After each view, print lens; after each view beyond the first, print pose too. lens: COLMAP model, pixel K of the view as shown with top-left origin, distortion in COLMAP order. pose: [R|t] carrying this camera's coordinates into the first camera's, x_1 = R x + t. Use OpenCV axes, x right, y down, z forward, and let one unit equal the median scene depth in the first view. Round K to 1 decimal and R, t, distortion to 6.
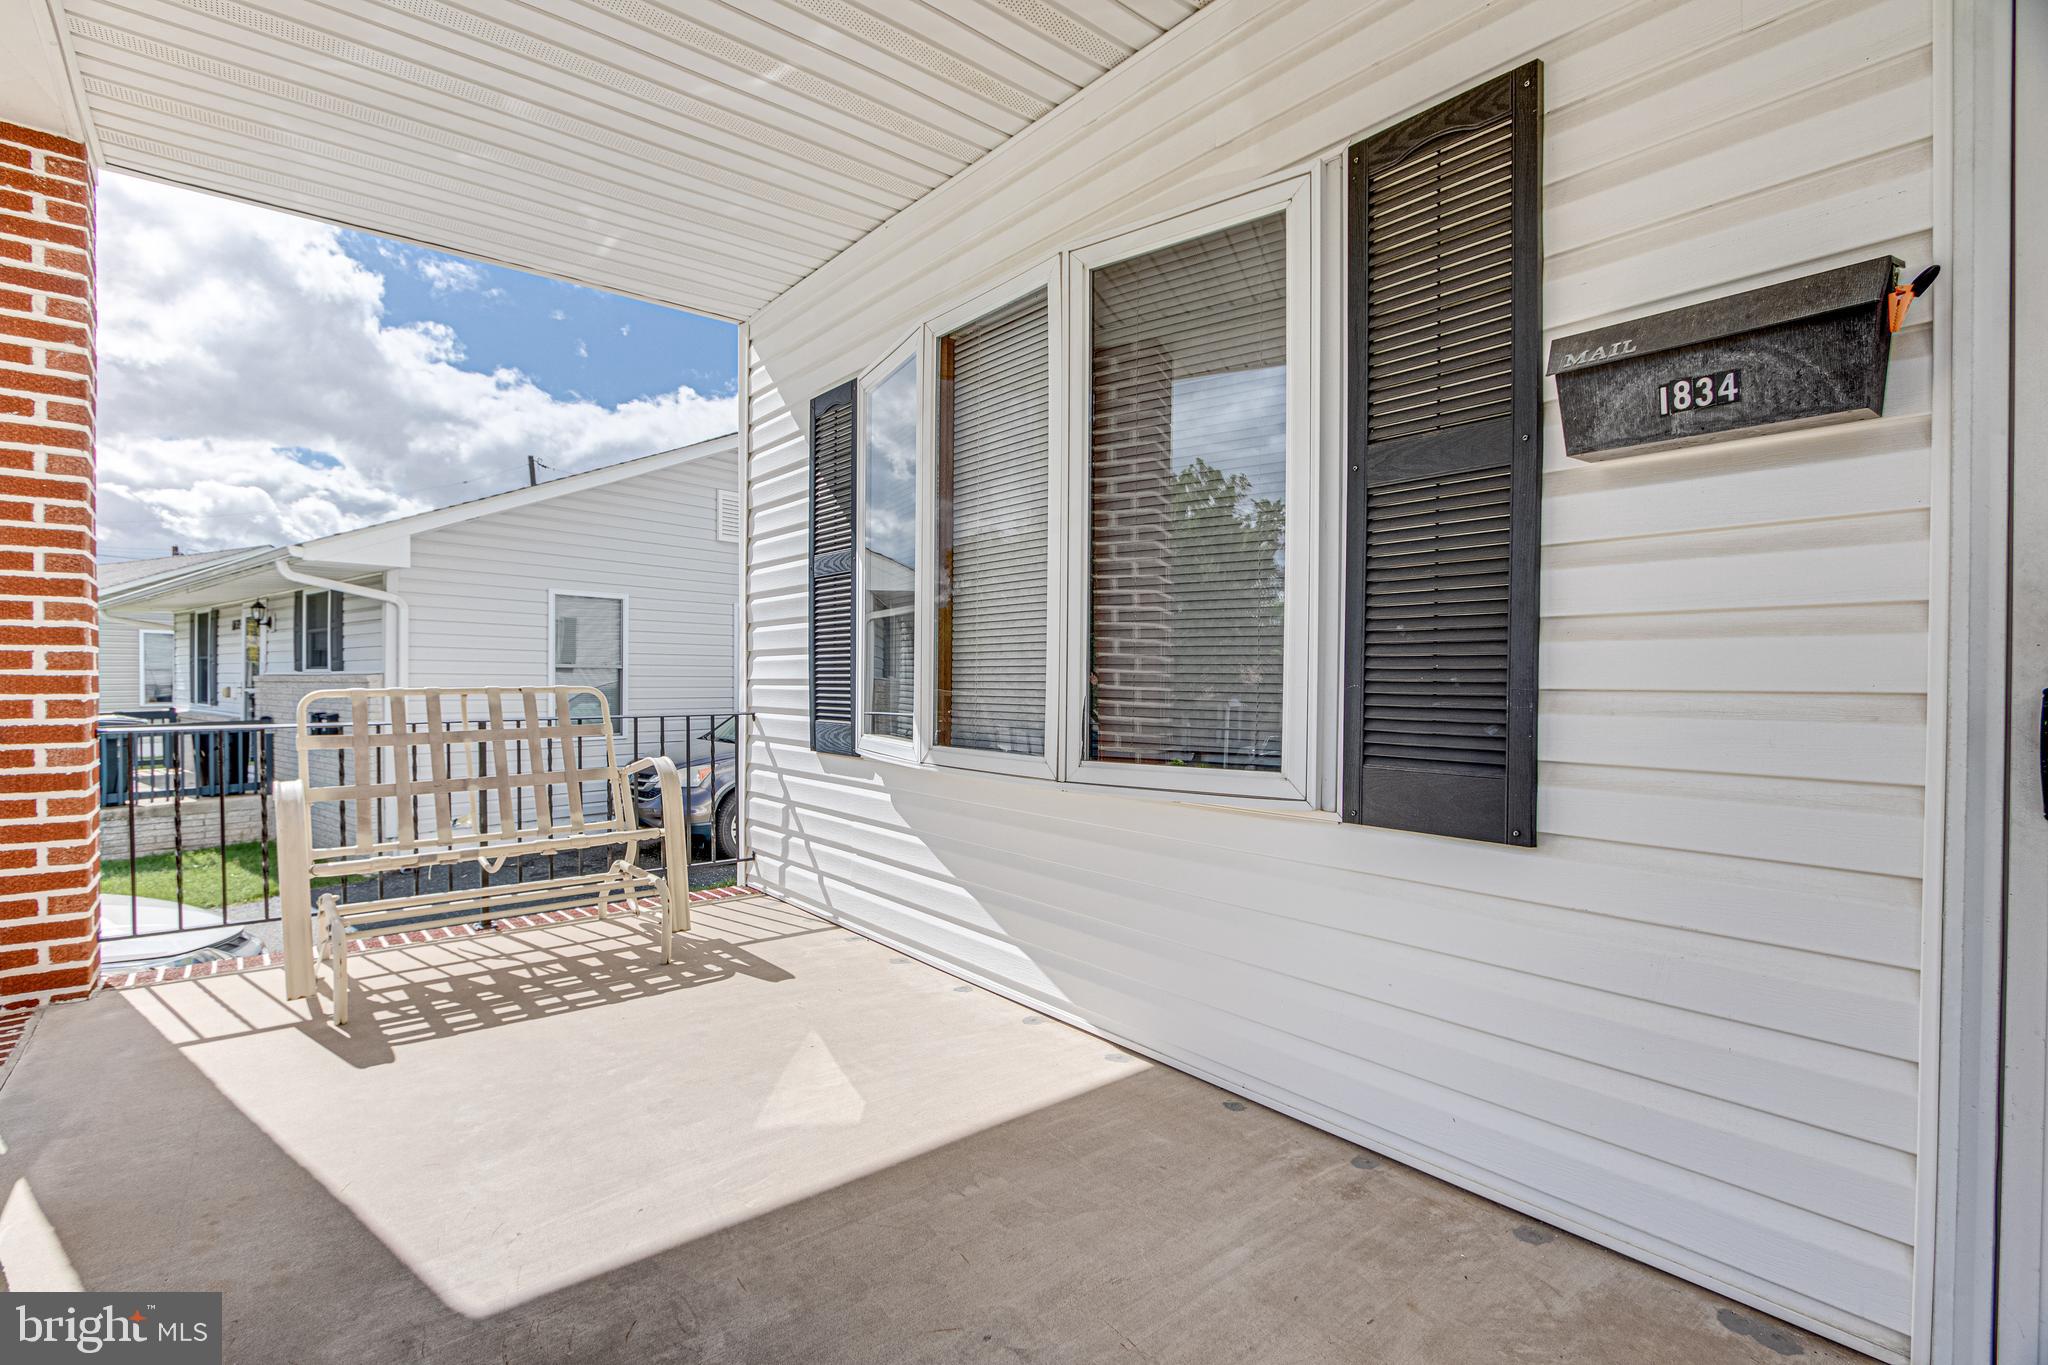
lens RADIAL K [[972.6, 0, 998.7], [0, 972.6, 708.3], [0, 0, 1]] dist [-0.022470, 0.005166]
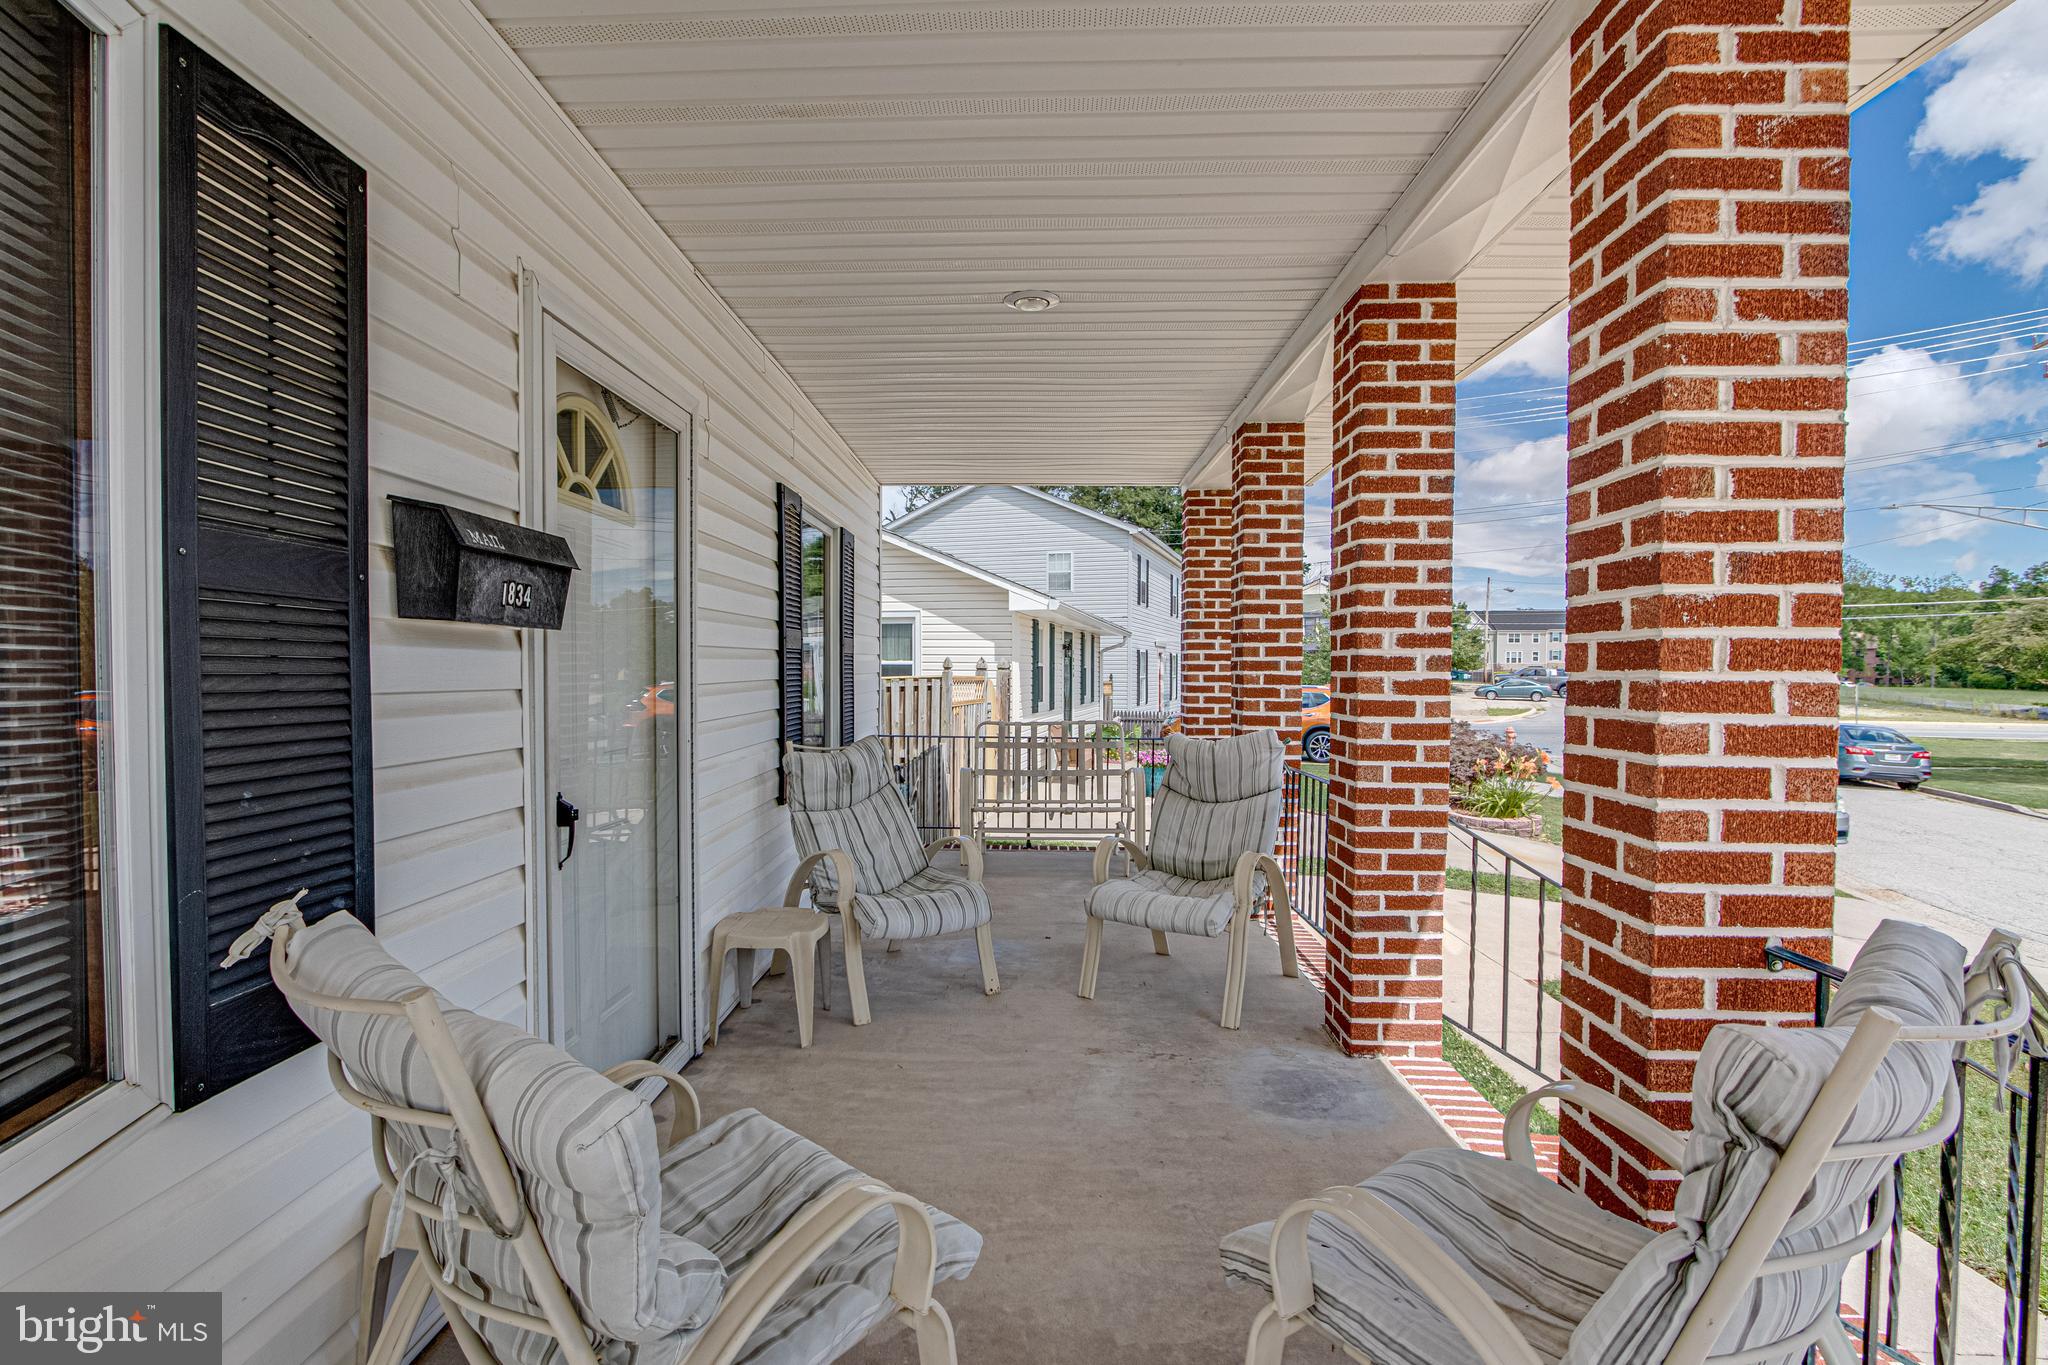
lens RADIAL K [[972.6, 0, 998.7], [0, 972.6, 708.3], [0, 0, 1]] dist [-0.022470, 0.005166]
pose [[-0.756494, -0.033430, 0.653146, -0.591207], [0.003891, 0.998445, 0.055610, -0.234620], [-0.653990, 0.044610, -0.755187, 1.497013]]
